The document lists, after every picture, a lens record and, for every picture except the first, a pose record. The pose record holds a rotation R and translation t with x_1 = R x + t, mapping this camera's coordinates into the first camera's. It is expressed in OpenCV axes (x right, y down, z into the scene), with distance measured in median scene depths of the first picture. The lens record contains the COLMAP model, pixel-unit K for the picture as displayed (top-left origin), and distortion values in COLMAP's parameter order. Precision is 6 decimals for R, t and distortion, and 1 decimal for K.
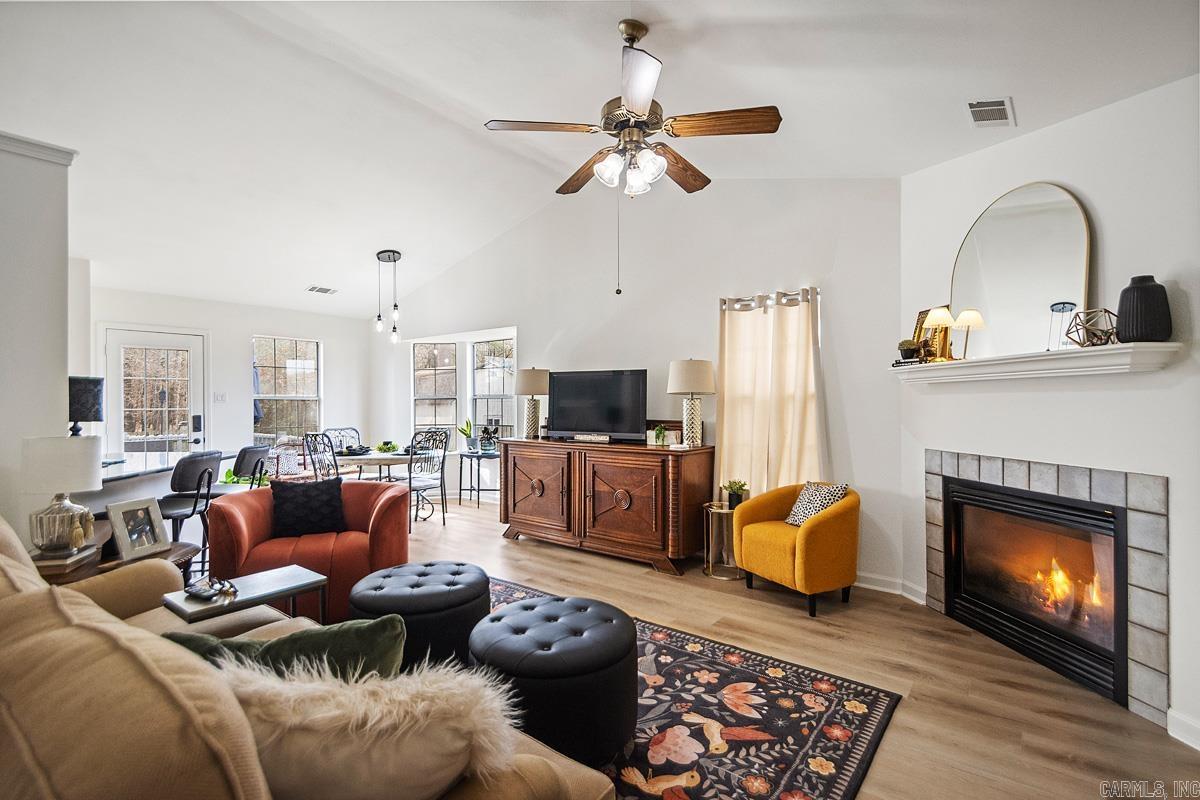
lens RADIAL K [[566.8, 0, 608.2], [0, 566.8, 397.9], [0, 0, 1]] dist [0.040175, -0.015222]
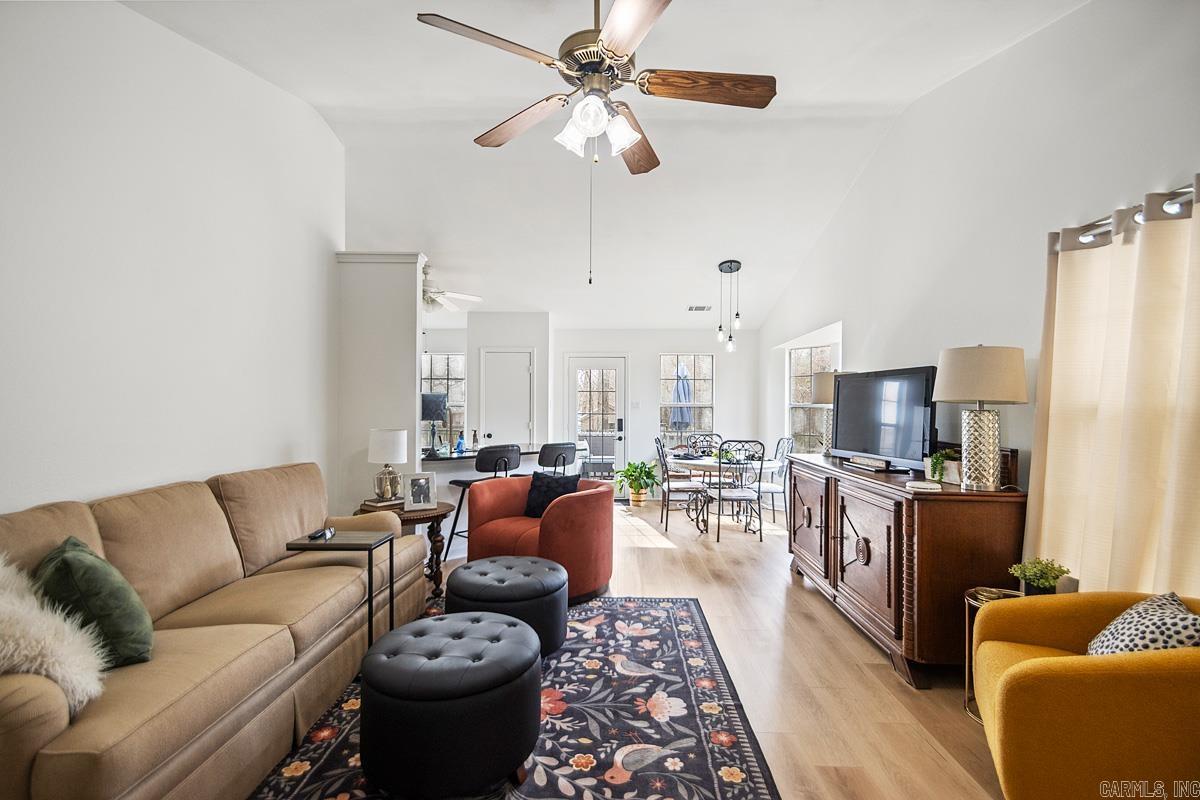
lens RADIAL K [[554.6, 0, 593.4], [0, 554.6, 406.6], [0, 0, 1]] dist [0.012075, -0.014408]
pose [[0.569726, 0.004600, -0.821822, 0.393311], [0.000163, 0.999984, 0.005709, -0.005893], [0.821835, -0.003386, 0.569716, 0.316080]]
